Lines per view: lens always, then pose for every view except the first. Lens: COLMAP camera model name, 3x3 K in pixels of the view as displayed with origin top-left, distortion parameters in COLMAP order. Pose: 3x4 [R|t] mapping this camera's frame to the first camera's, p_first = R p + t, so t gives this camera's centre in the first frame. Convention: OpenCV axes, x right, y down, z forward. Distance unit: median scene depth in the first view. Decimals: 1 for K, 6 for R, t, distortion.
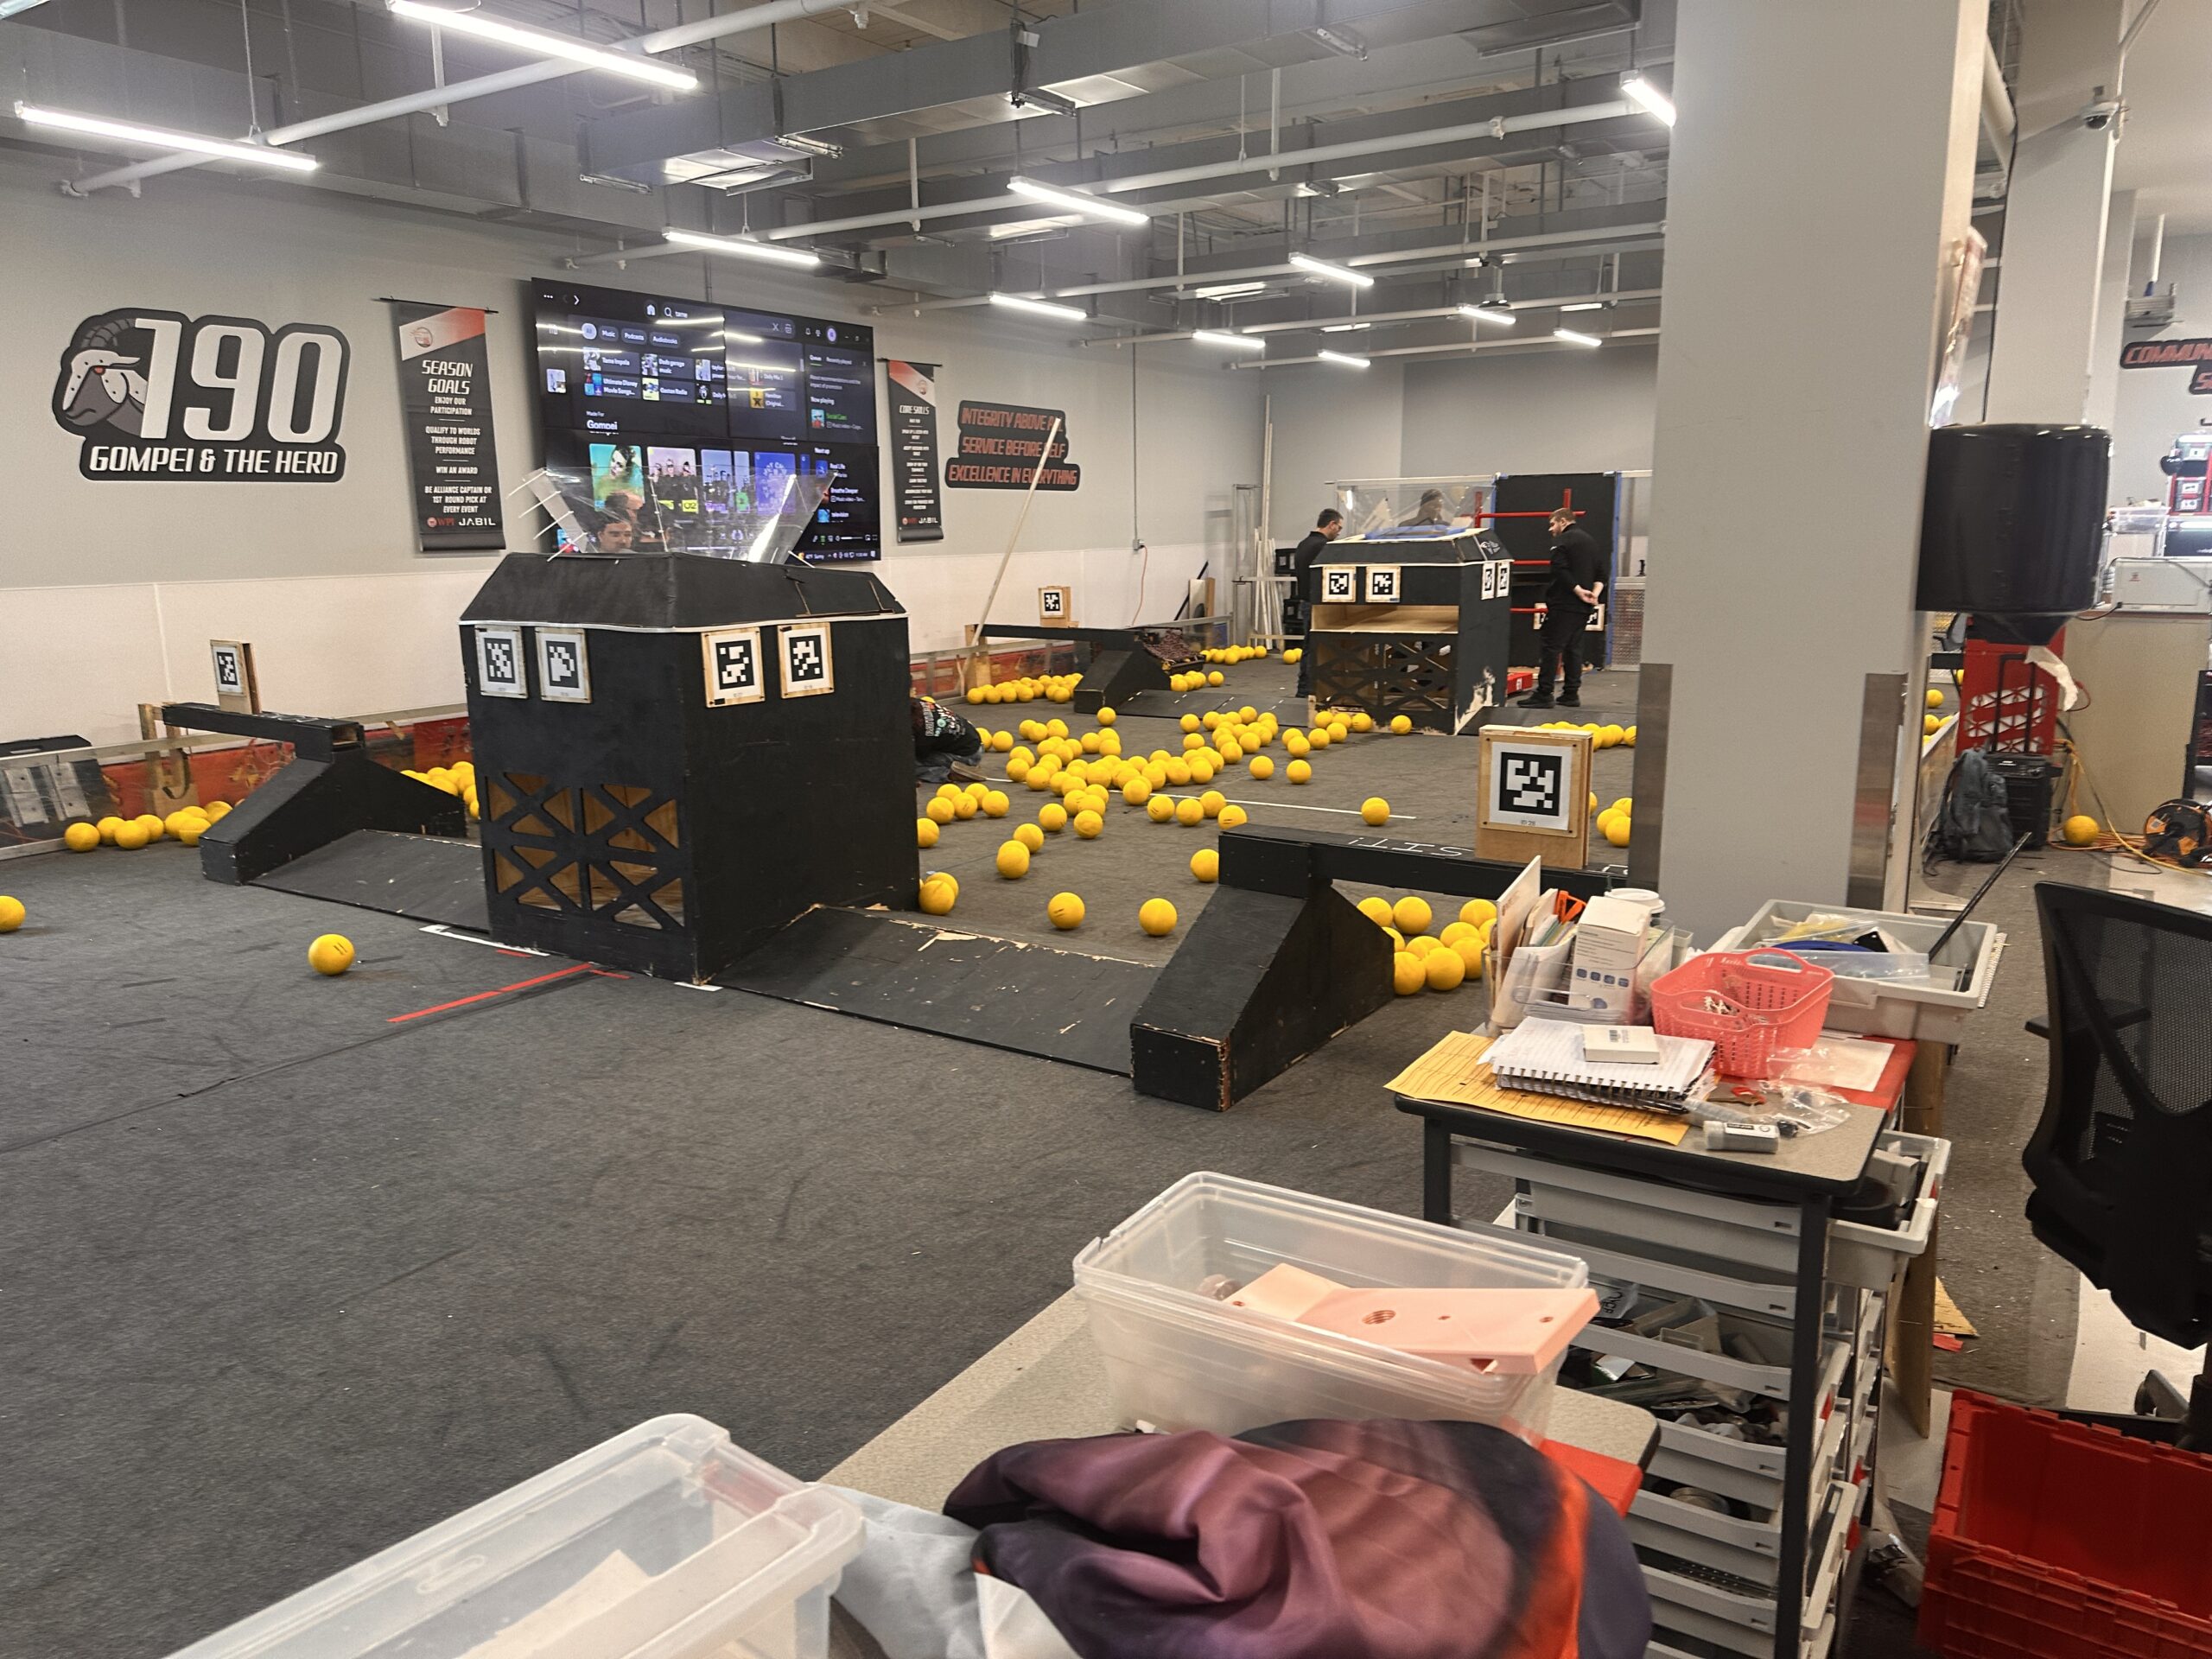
lens RADIAL K [[1570.8, 0, 1106.1], [0, 1570.8, 827.7], [0, 0, 1]] dist [0.018514, -0.034061]
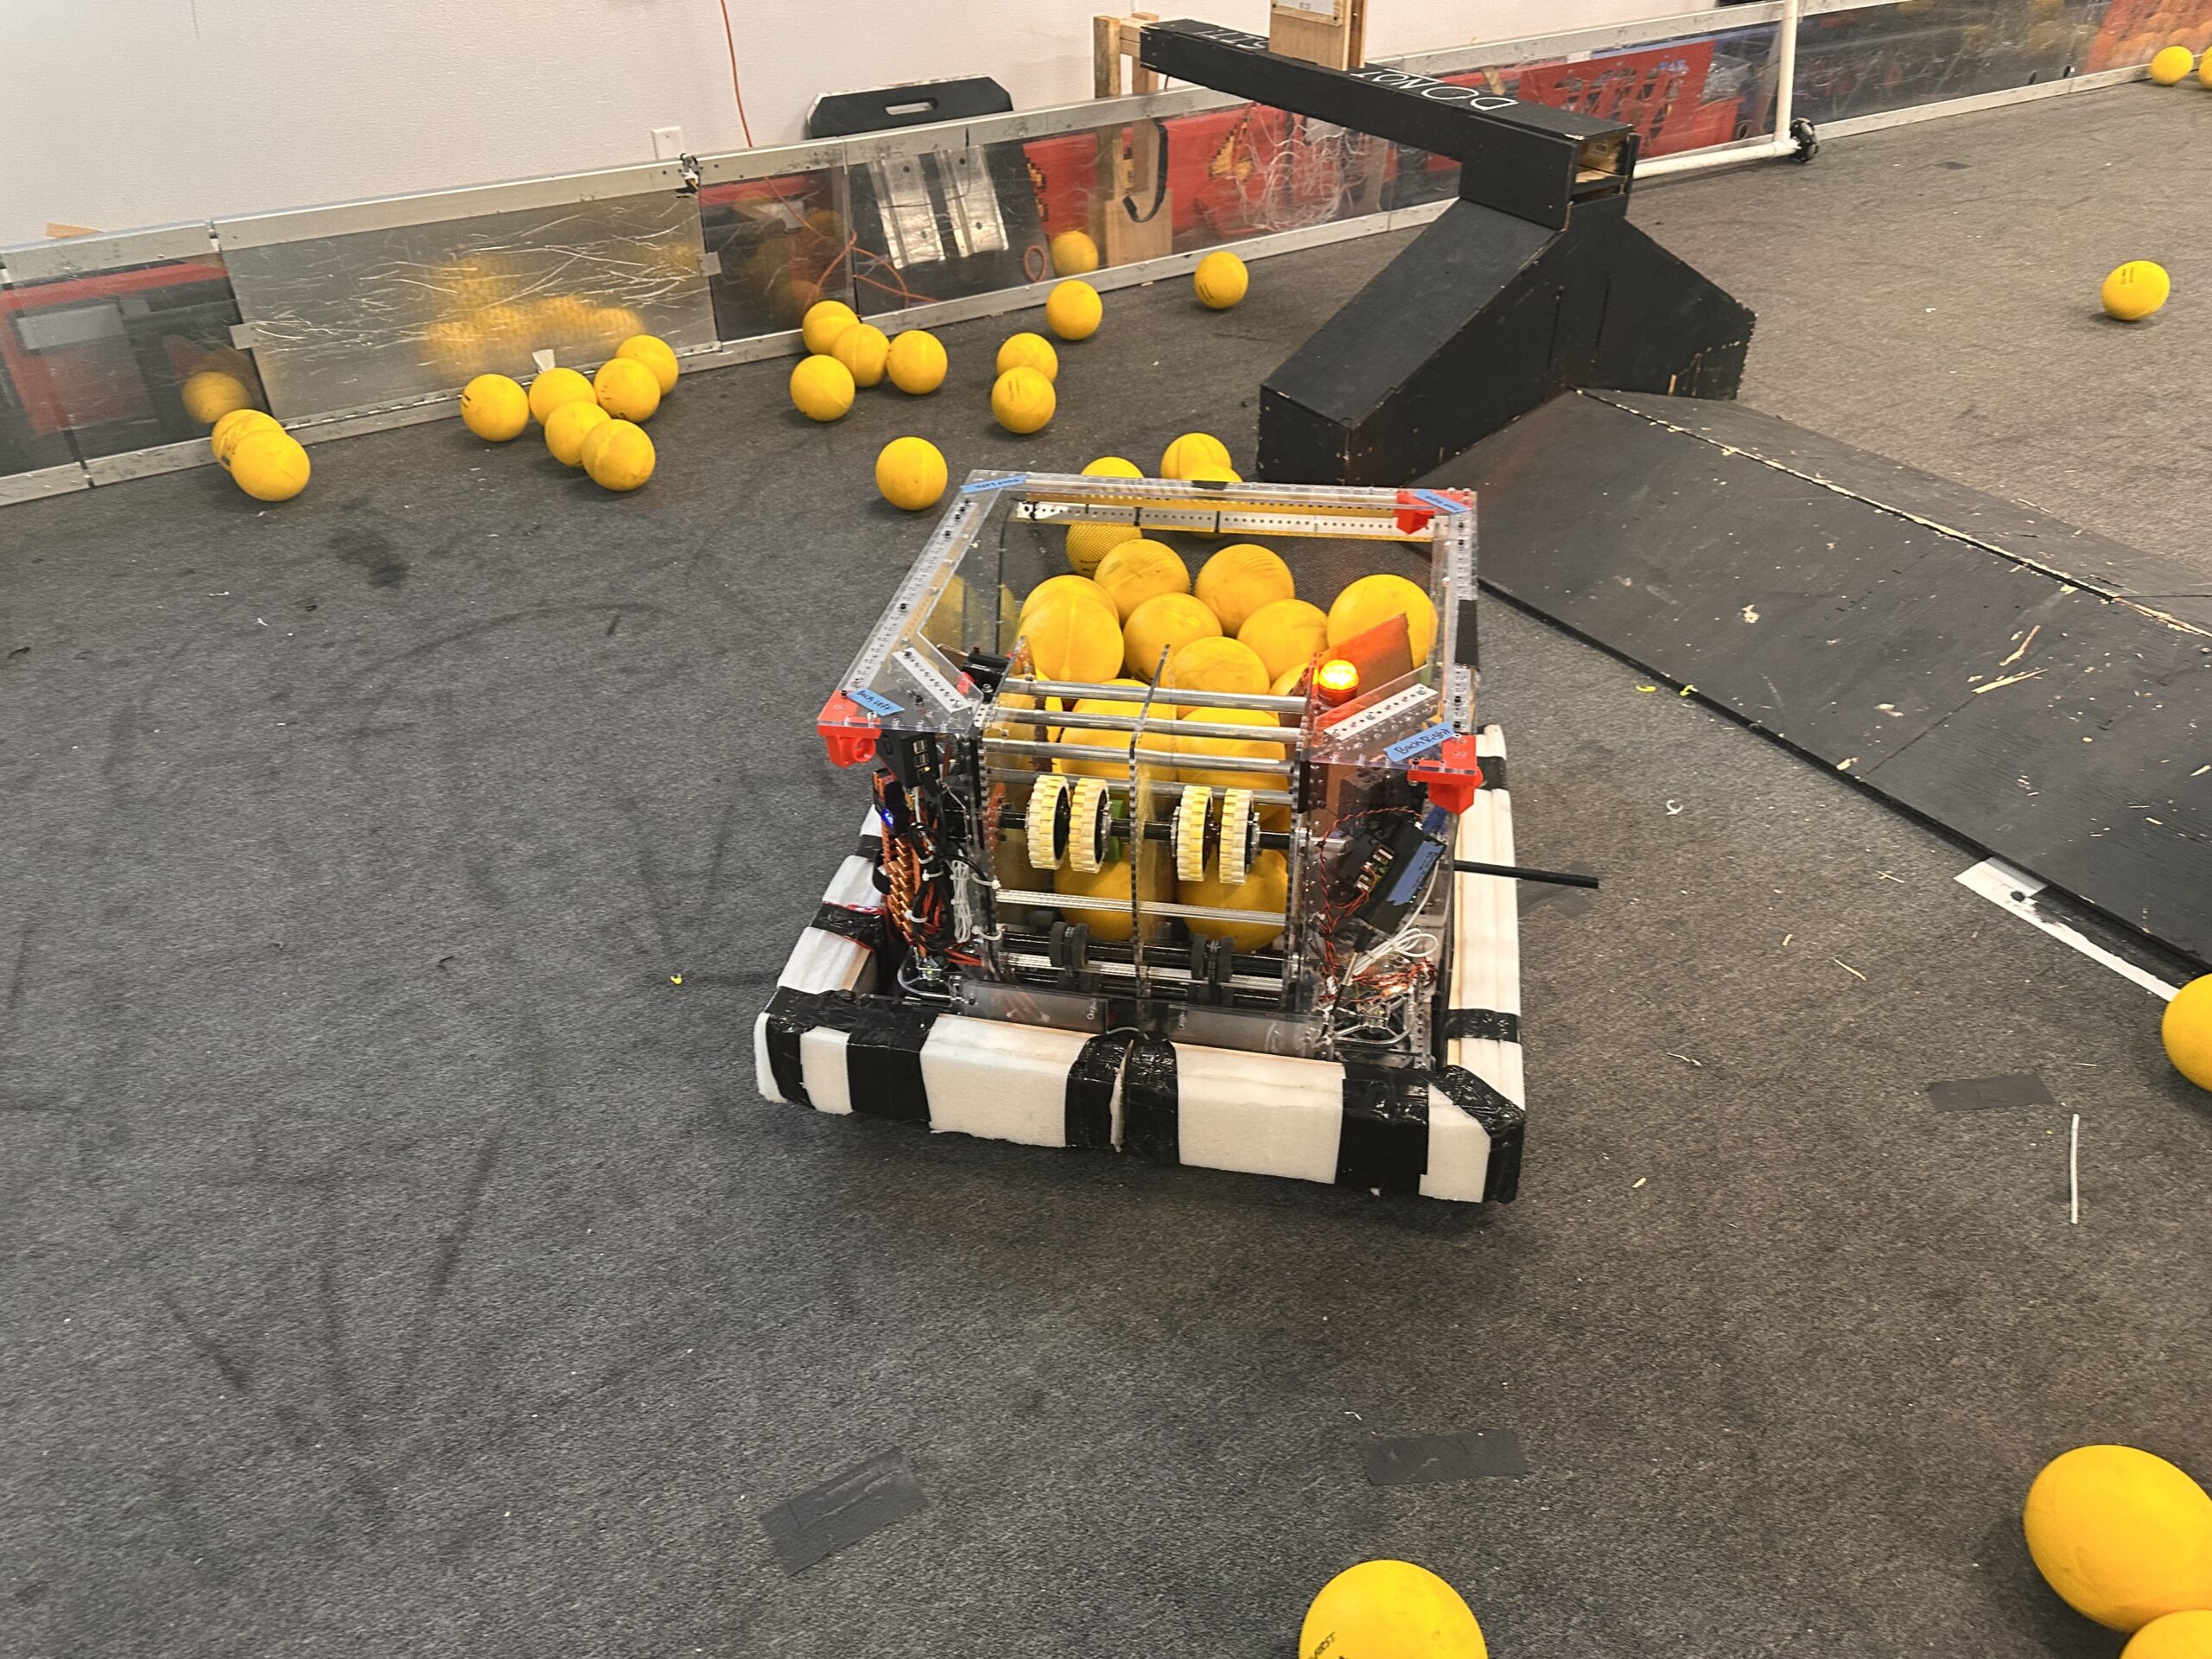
lens RADIAL K [[1570.8, 0, 1126.0], [0, 1570.8, 871.1], [0, 0, 1]] dist [0.018514, -0.034061]
pose [[0.902166, 0.257941, -0.345778, -0.376552], [-0.093567, 0.899468, 0.426853, -0.051447], [0.421119, -0.352739, 0.835604, 0.502370]]
